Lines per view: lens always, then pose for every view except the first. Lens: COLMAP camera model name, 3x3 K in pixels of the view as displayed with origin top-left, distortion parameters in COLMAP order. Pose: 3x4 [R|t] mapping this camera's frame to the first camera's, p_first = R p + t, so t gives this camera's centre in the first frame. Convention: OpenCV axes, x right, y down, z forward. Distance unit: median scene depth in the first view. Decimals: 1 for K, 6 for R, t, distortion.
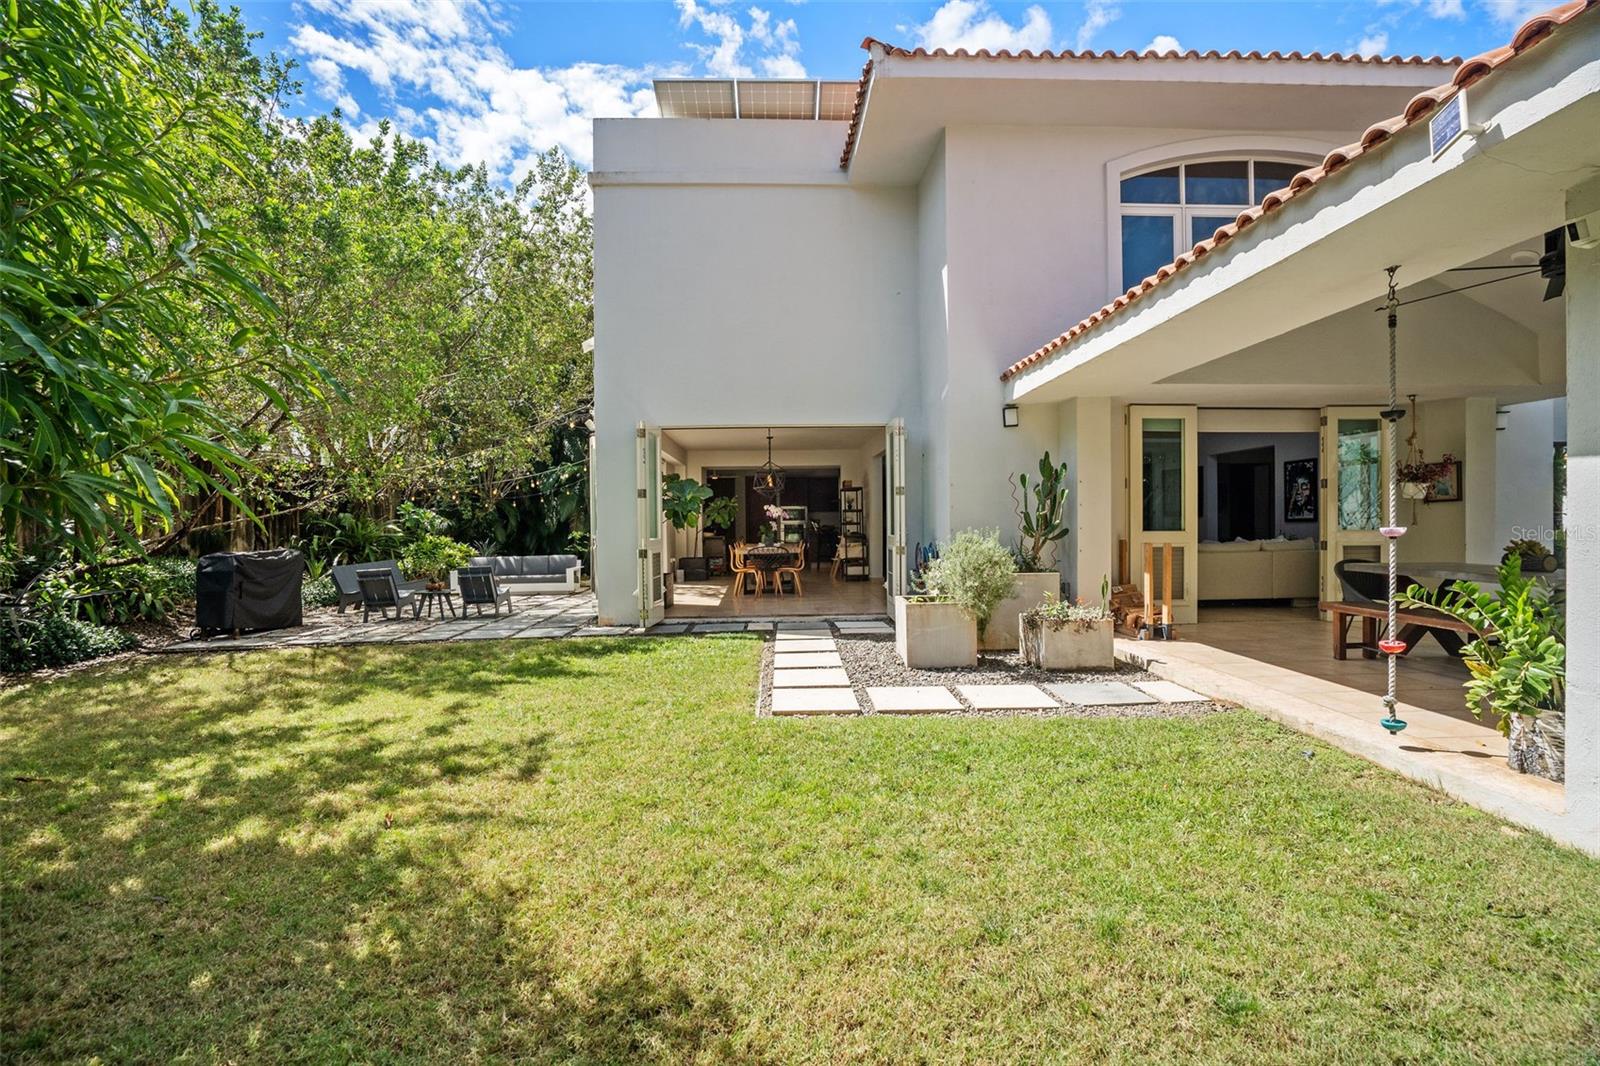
lens RADIAL K [[727.5, 0, 801.3], [0, 727.5, 528.8], [0, 0, 1]] dist [-0.002366, 0.000049]
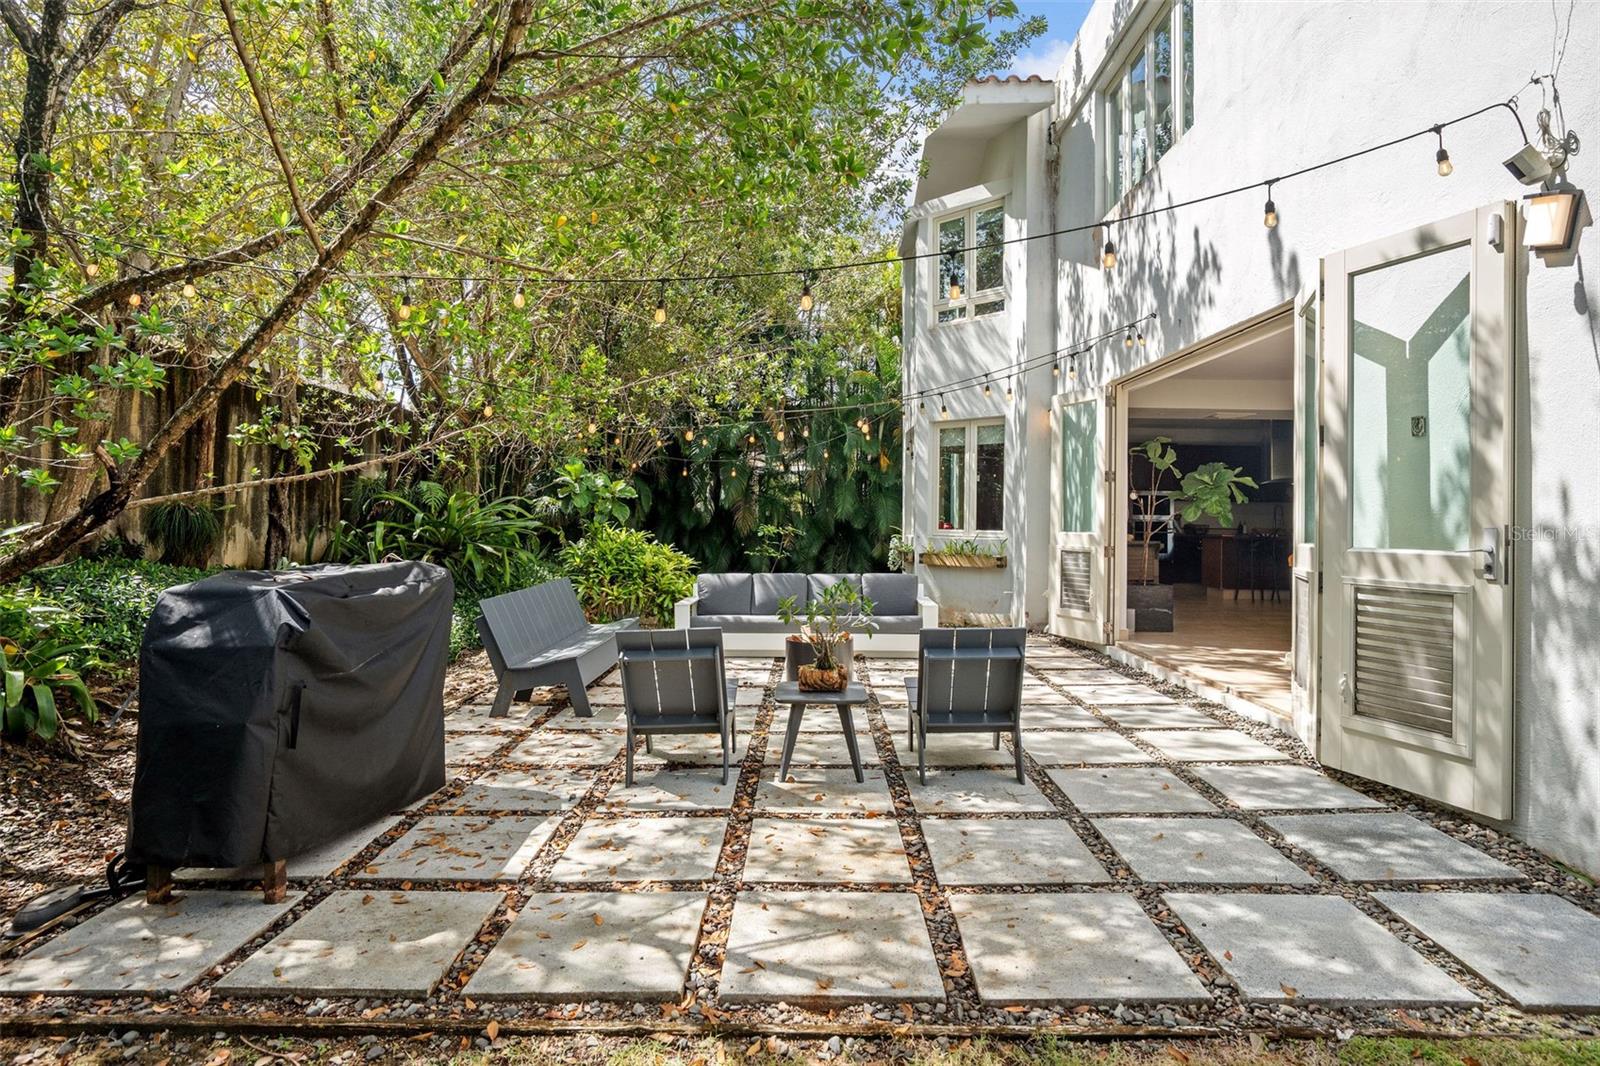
lens RADIAL K [[831.5, 0, 800.2], [0, 831.5, 520.5], [0, 0, 1]] dist [-0.001736, 0.000912]
pose [[0.998601, 0.020633, -0.048689, -0.359681], [-0.020589, 0.999787, 0.001396, 0.001389], [0.048708, -0.000392, 0.998813, 0.446488]]
